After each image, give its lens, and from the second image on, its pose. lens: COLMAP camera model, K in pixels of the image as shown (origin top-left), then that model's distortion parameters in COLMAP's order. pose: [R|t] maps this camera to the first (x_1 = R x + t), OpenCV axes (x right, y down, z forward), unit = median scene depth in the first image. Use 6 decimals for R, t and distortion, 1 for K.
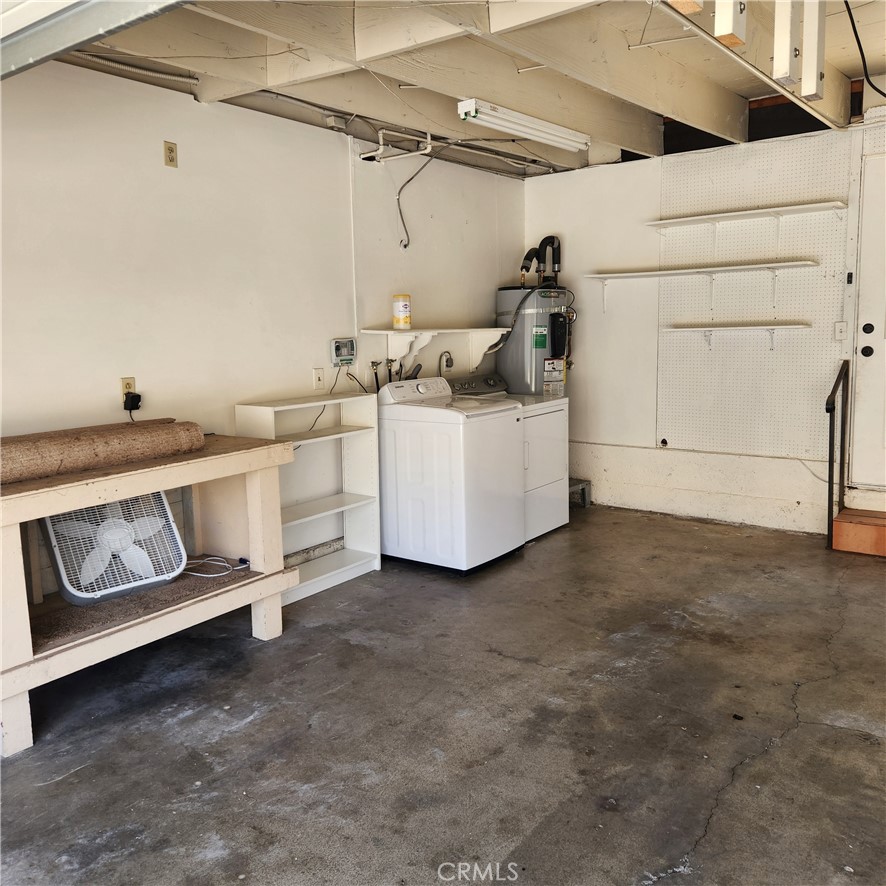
lens RADIAL K [[794.4, 0, 453.1], [0, 794.4, 425.6], [0, 0, 1]] dist [0.076023, -0.056704]
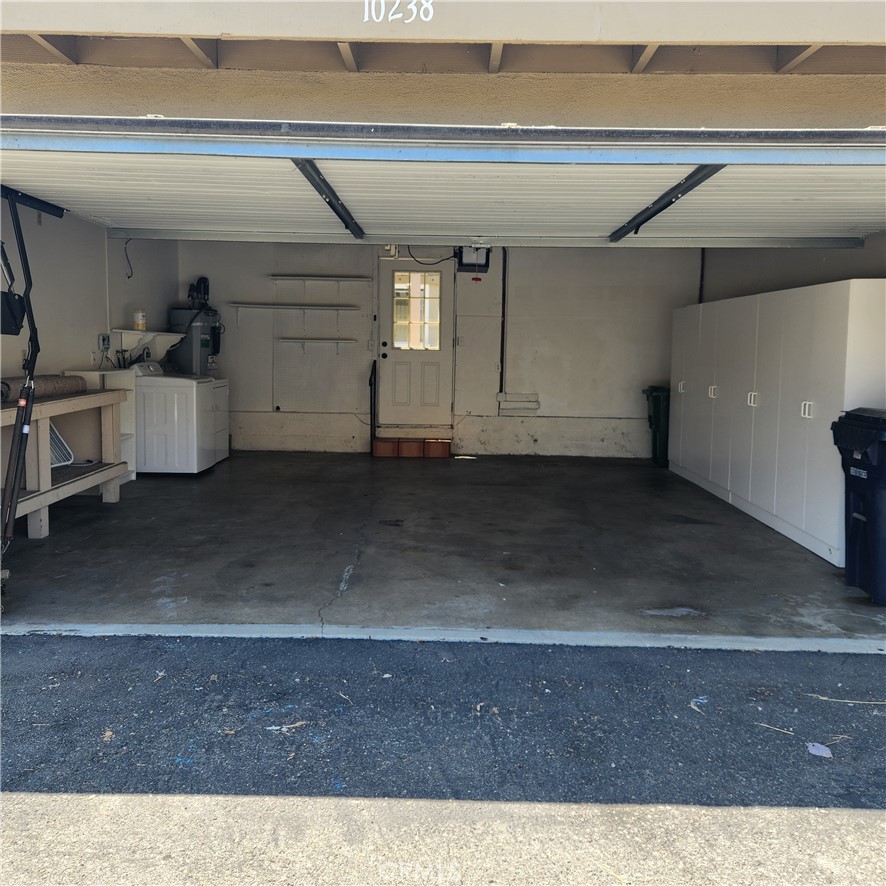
lens RADIAL K [[794.4, 0, 443.5], [0, 794.4, 441.0], [0, 0, 1]] dist [0.076023, -0.056704]
pose [[0.806924, -0.029890, 0.589899, -0.507733], [0.037764, 0.999286, -0.001023, 0.120385], [-0.589447, 0.023103, 0.807476, -0.629815]]
